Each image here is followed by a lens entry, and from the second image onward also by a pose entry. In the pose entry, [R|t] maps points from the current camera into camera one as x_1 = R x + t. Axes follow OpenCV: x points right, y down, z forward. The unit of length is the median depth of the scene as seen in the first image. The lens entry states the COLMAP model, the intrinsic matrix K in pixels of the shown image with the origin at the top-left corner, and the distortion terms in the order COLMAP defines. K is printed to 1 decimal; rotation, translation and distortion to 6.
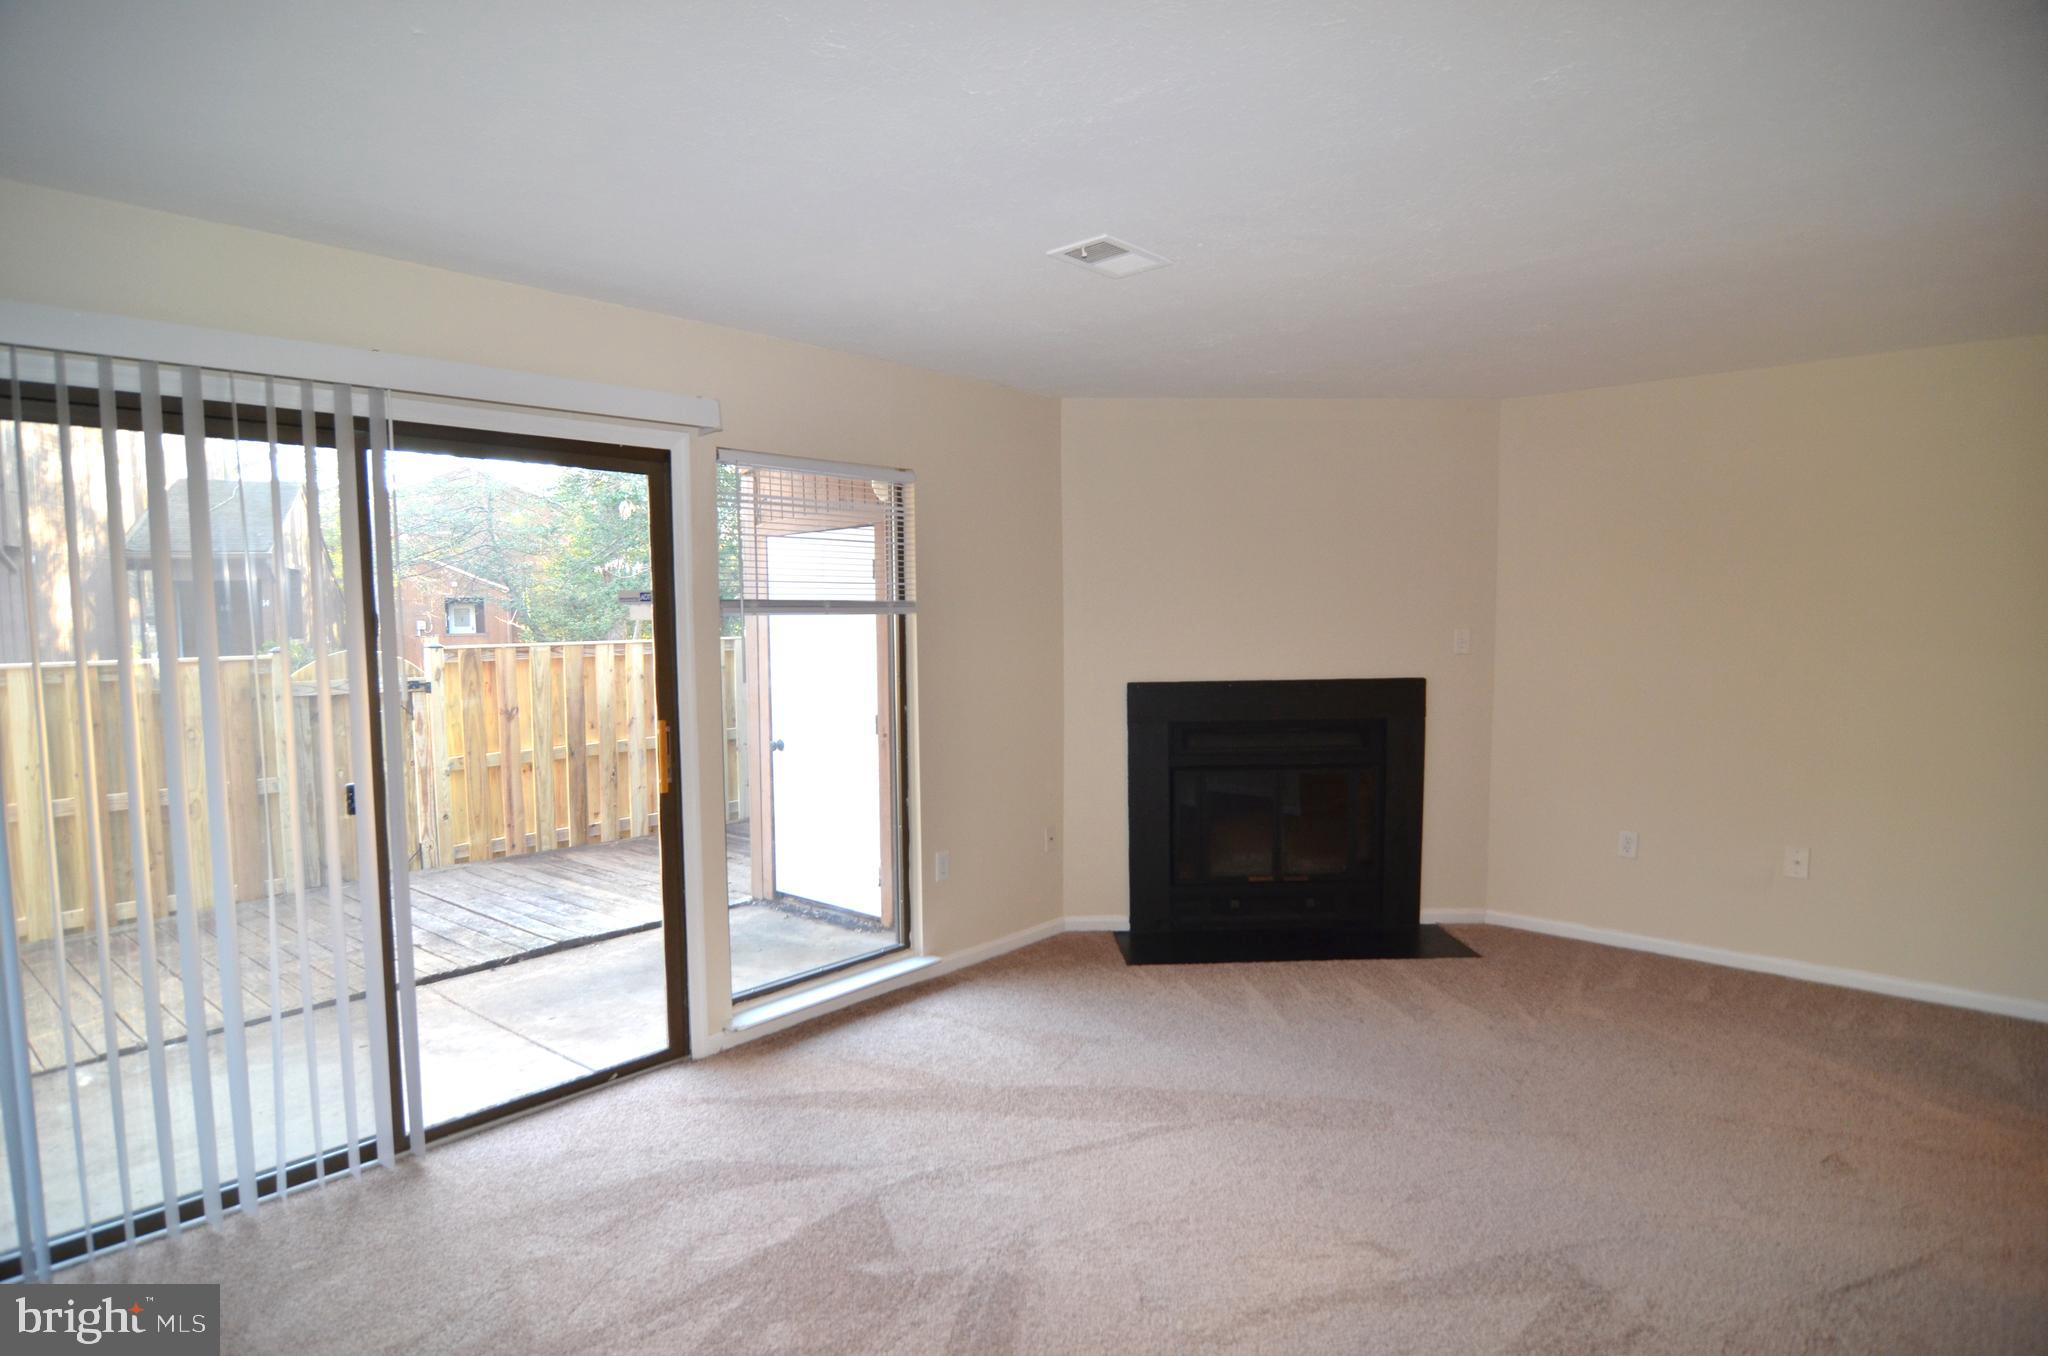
lens RADIAL K [[1093.6, 0, 1010.9], [0, 1093.6, 695.3], [0, 0, 1]] dist [-0.001621, -0.013221]
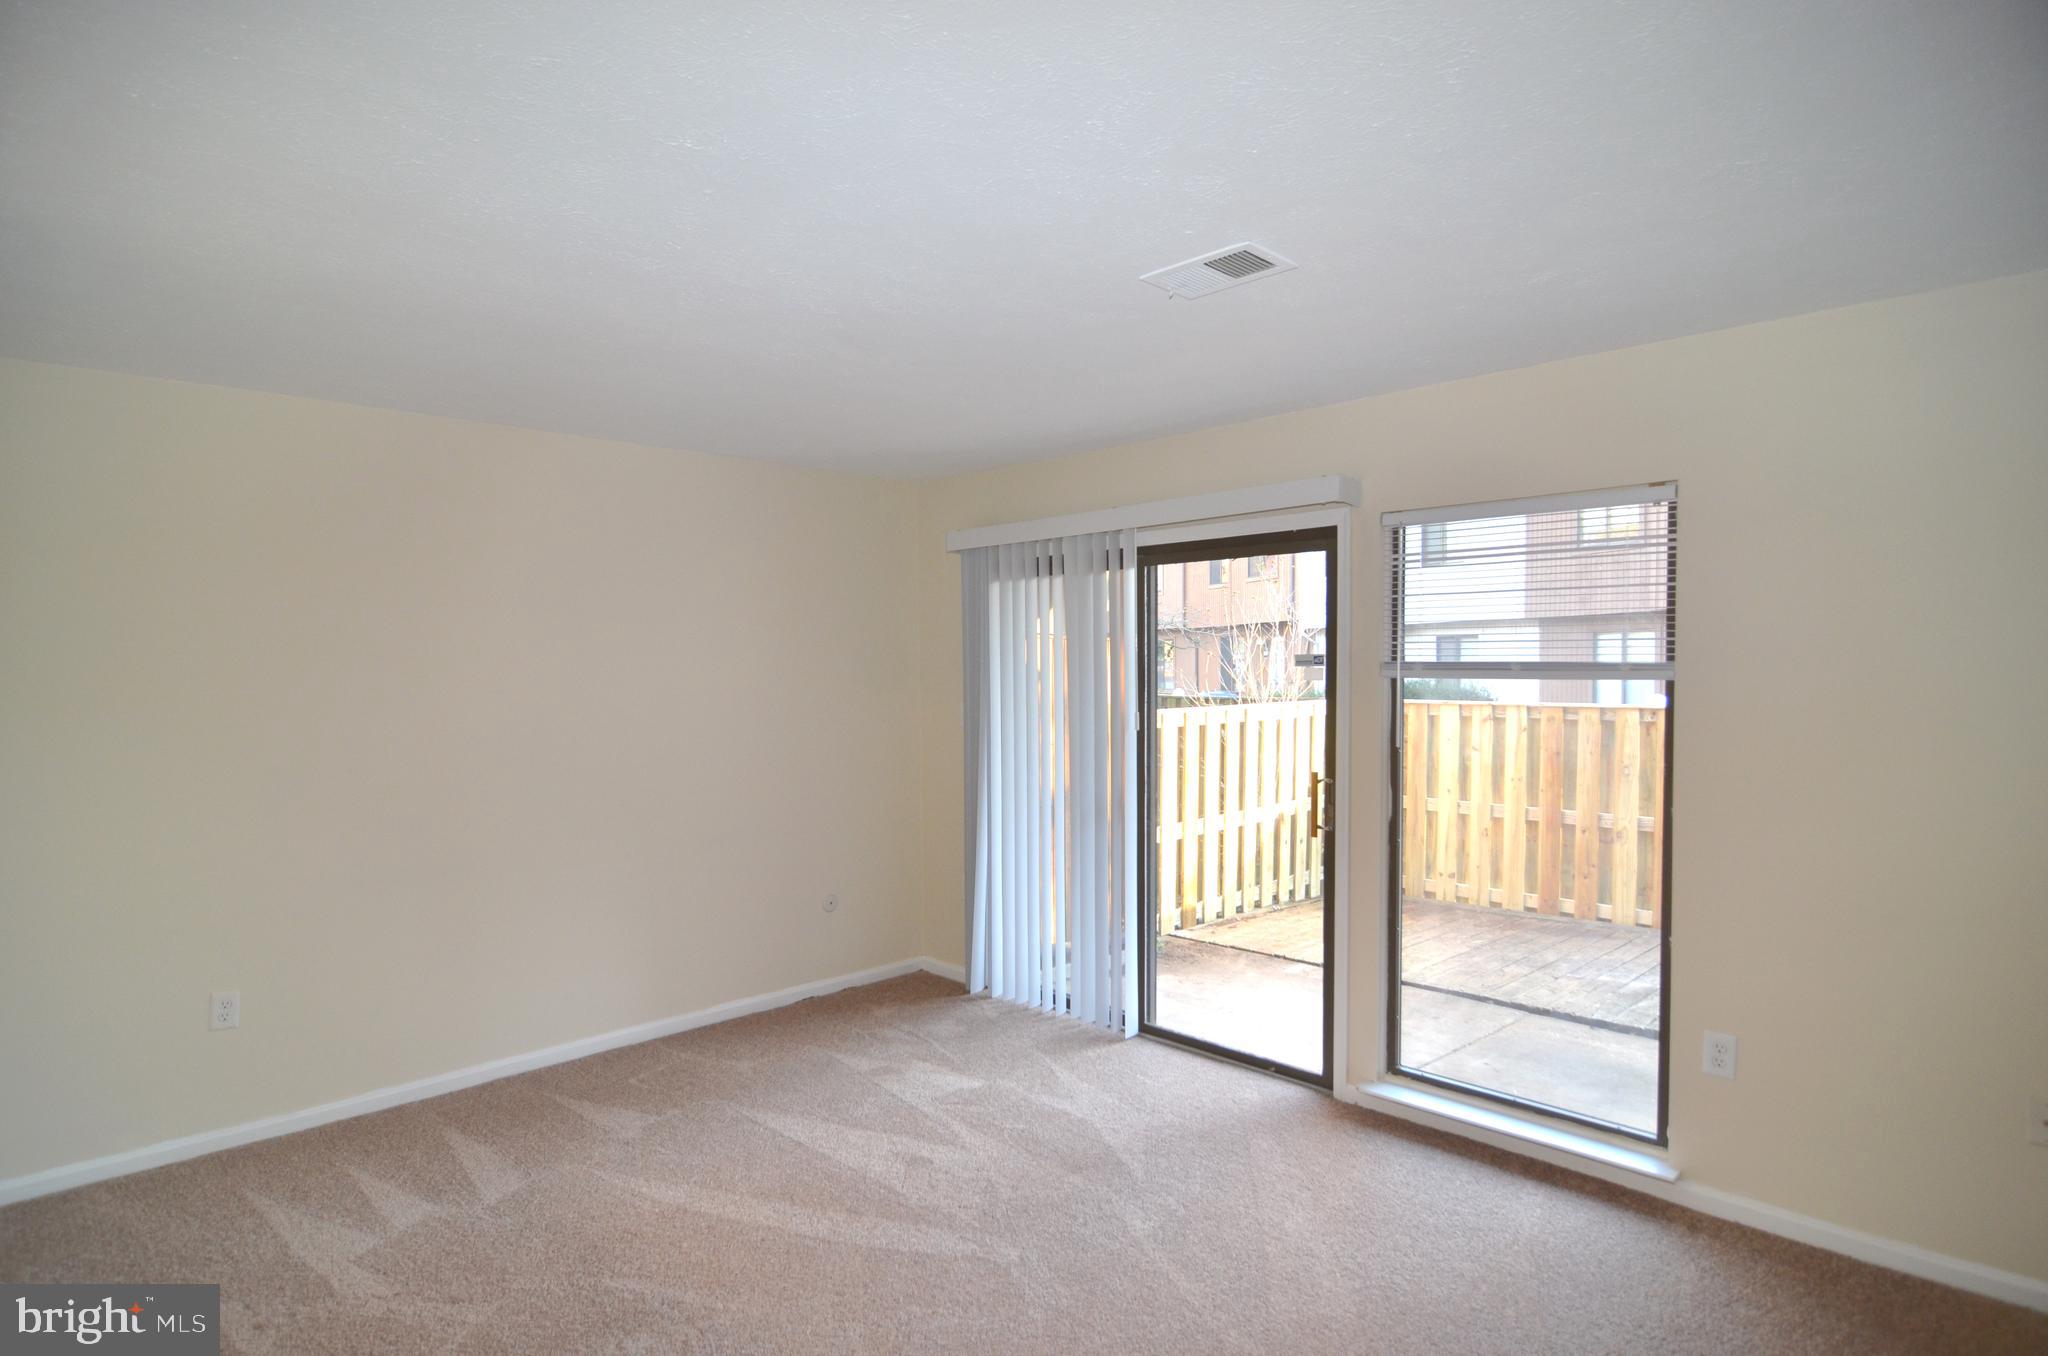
lens RADIAL K [[1093.6, 0, 1010.9], [0, 1093.6, 695.3], [0, 0, 1]] dist [-0.001621, -0.013221]
pose [[-0.055800, 0.036549, -0.997773, 0.446173], [-0.076117, 0.996266, 0.040751, -0.042038], [0.995536, 0.078221, -0.052810, 0.417309]]
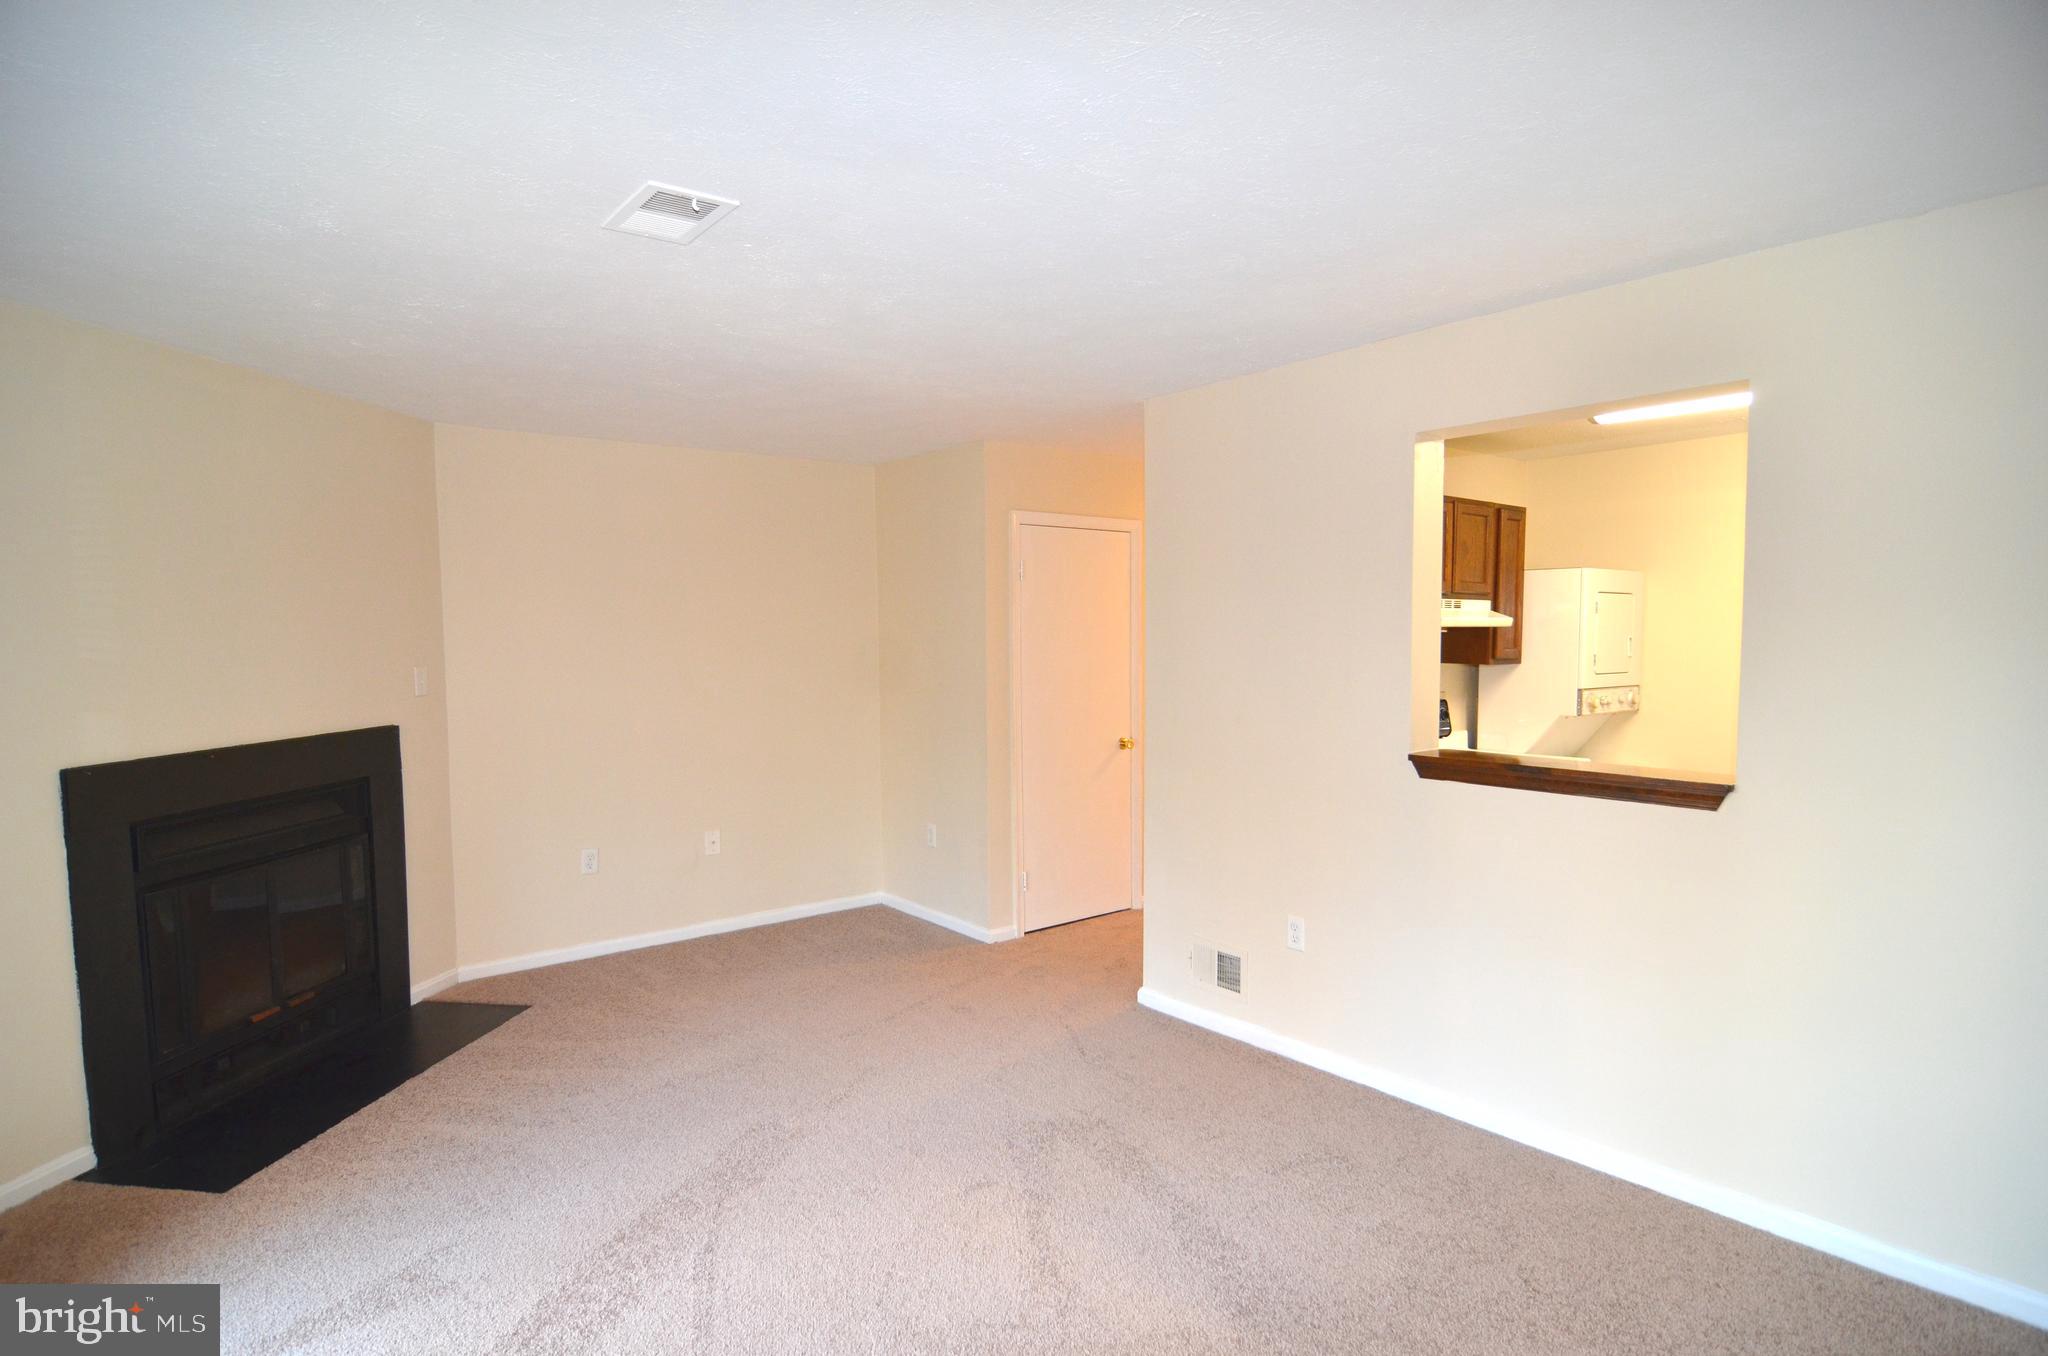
lens RADIAL K [[1126.6, 0, 1022.0], [0, 1126.6, 699.9], [0, 0, 1]] dist [-0.000633, -0.018387]
pose [[0.151230, -0.057451, 0.986828, -0.367831], [0.085858, 0.995300, 0.044787, -0.028341], [-0.984763, 0.077954, 0.155451, 0.314752]]
